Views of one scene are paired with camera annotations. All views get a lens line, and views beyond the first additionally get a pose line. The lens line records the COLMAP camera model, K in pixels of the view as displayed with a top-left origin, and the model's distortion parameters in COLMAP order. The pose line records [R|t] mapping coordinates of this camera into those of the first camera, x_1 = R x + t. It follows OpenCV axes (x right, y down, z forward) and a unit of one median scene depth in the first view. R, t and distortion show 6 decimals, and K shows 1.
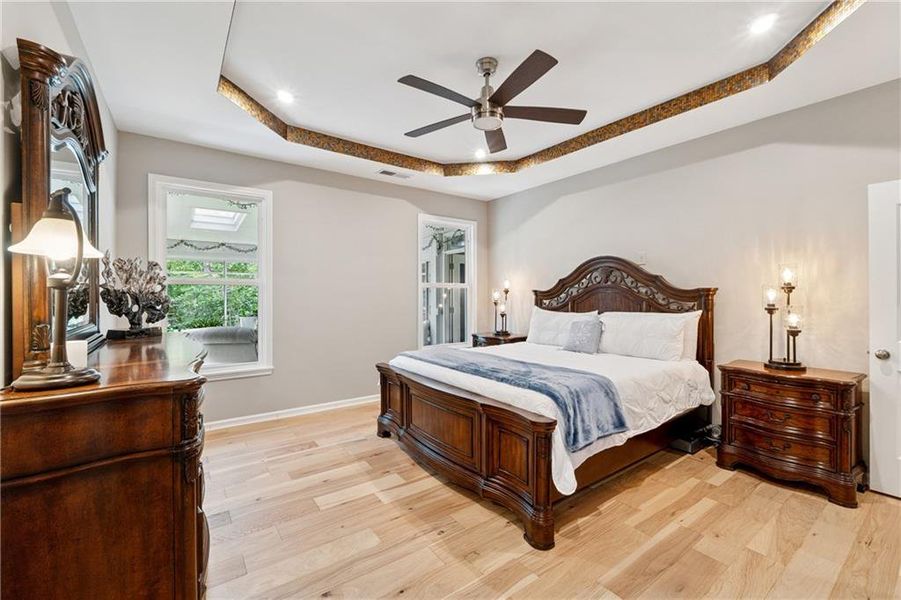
lens RADIAL K [[397.8, 0, 444.9], [0, 397.8, 297.0], [0, 0, 1]] dist [0.001282, 0.000123]
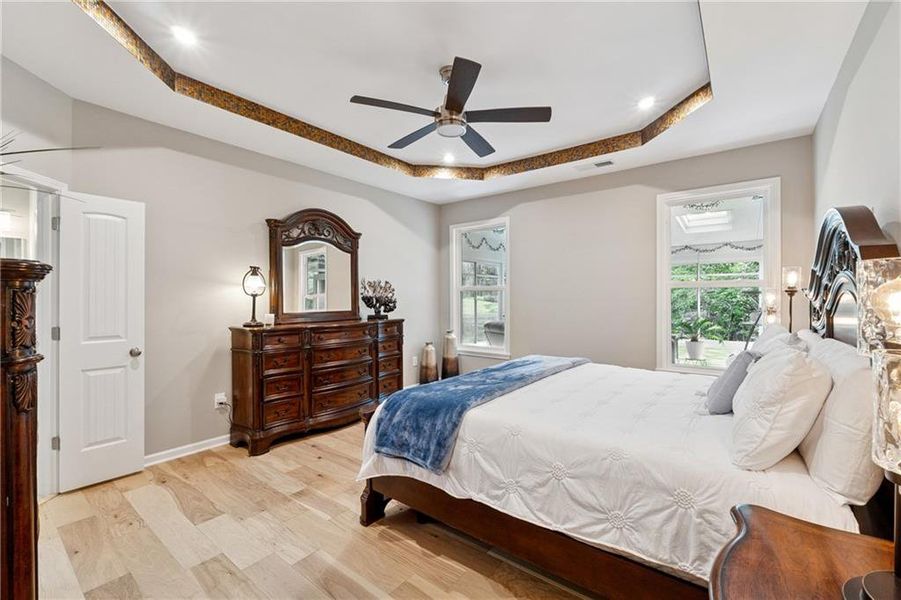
lens RADIAL K [[378.4, 0, 446.1], [0, 378.4, 299.8], [0, 0, 1]] dist [-0.008382, -0.000776]
pose [[0.258559, 0.008146, -0.965961, 1.160658], [0.001036, 0.999962, 0.008710, -0.013149], [0.965995, -0.003253, 0.258540, 0.818009]]
